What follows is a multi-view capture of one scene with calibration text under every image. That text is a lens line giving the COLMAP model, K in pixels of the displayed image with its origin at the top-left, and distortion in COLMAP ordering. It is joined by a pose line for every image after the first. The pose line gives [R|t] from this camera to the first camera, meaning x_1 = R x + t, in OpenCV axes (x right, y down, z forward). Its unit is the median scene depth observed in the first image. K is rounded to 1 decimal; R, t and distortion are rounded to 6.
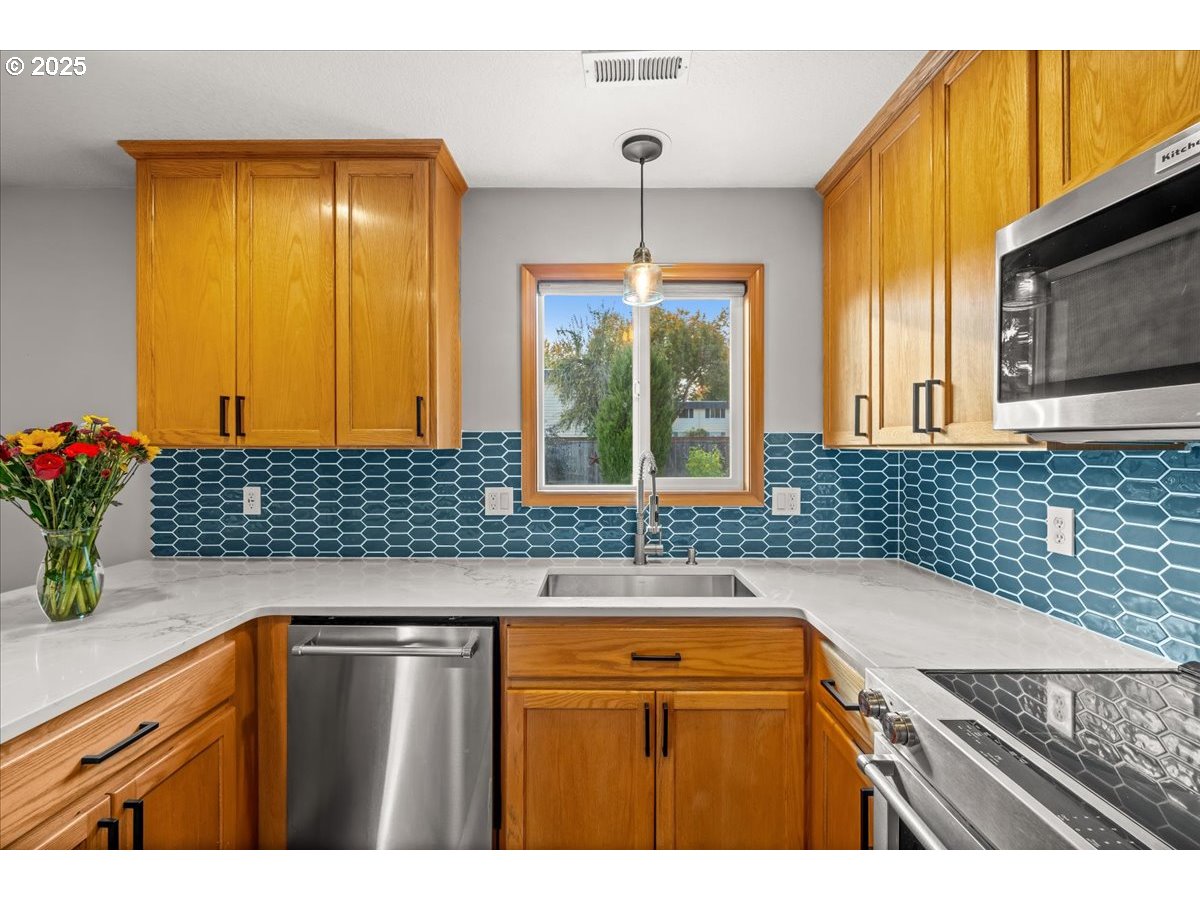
lens RADIAL K [[528.5, 0, 600.0], [0, 528.5, 450.0], [0, 0, 1]] dist [-0.003144, -0.000192]
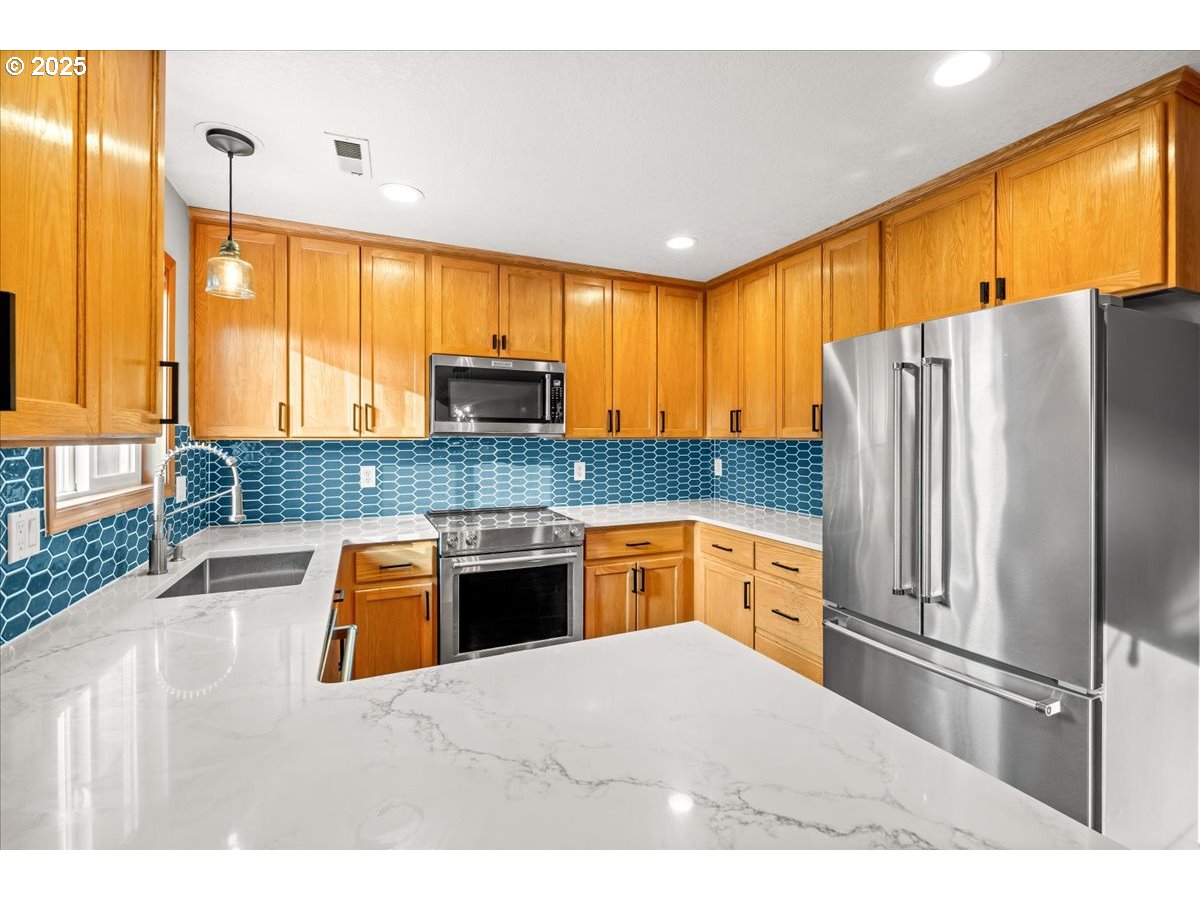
lens RADIAL K [[528.5, 0, 600.0], [0, 528.5, 450.0], [0, 0, 1]] dist [-0.003144, -0.000192]
pose [[-0.417406, -0.019172, 0.908518, -1.501694], [0.012696, 0.999557, 0.026926, -0.005220], [-0.908631, 0.022773, -0.416977, 1.024354]]
